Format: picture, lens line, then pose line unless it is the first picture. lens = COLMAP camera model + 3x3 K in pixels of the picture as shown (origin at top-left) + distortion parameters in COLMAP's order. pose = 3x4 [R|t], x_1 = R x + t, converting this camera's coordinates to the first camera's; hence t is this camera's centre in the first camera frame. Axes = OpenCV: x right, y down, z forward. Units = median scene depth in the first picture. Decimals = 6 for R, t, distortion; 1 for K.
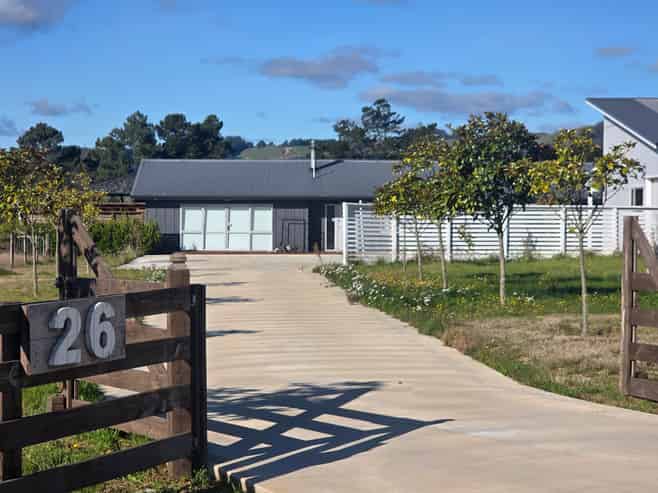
lens RADIAL K [[1492.9, 0, 328.6], [0, 1492.9, 247.2], [0, 0, 1]] dist [-0.069008, 0.000000]
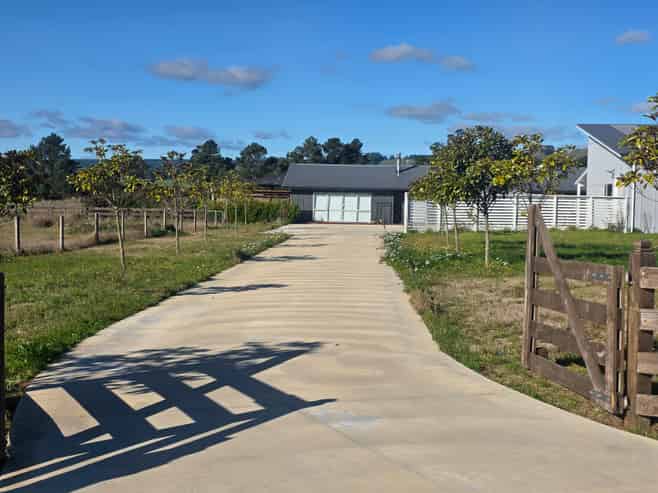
lens RADIAL K [[881.5, 0, 340.4], [0, 881.5, 252.8], [0, 0, 1]] dist [0.102664, 0.000000]
pose [[0.994391, 0.019948, -0.103873, 0.027894], [-0.015951, 0.999105, 0.039167, -0.001553], [0.104561, -0.037291, 0.993819, 0.068666]]
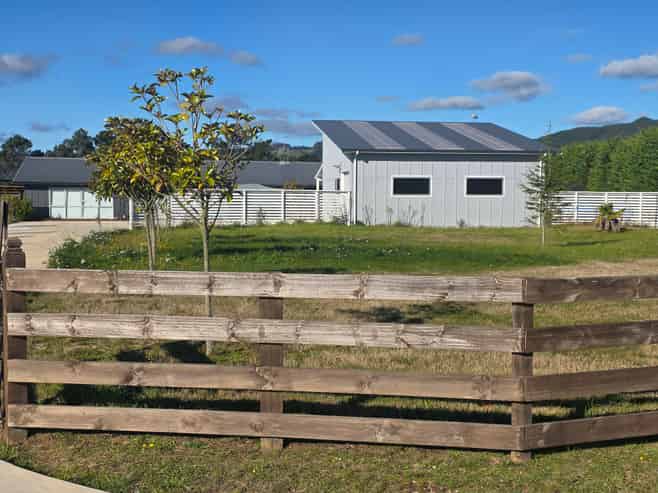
lens RADIAL K [[881.5, 0, 333.9], [0, 881.5, 247.4], [0, 0, 1]] dist [0.102664, 0.000000]
pose [[0.992651, -0.003802, 0.120956, 0.076257], [-0.000712, 0.999306, 0.037255, -0.002248], [-0.121013, -0.037067, 0.991959, 0.075579]]
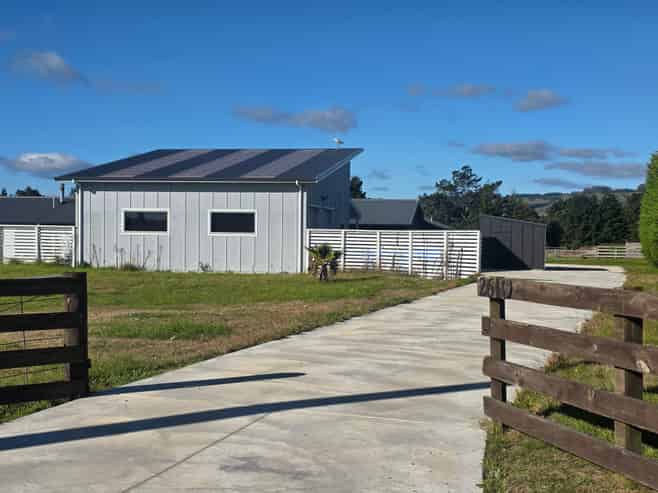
lens RADIAL K [[881.5, 0, 340.8], [0, 881.5, 259.0], [0, 0, 1]] dist [0.102664, 0.000000]
pose [[0.957659, 0.017343, -0.287380, 0.514365], [-0.017699, 0.999842, 0.001358, -0.003016], [0.287359, 0.003786, 0.957816, 0.238797]]
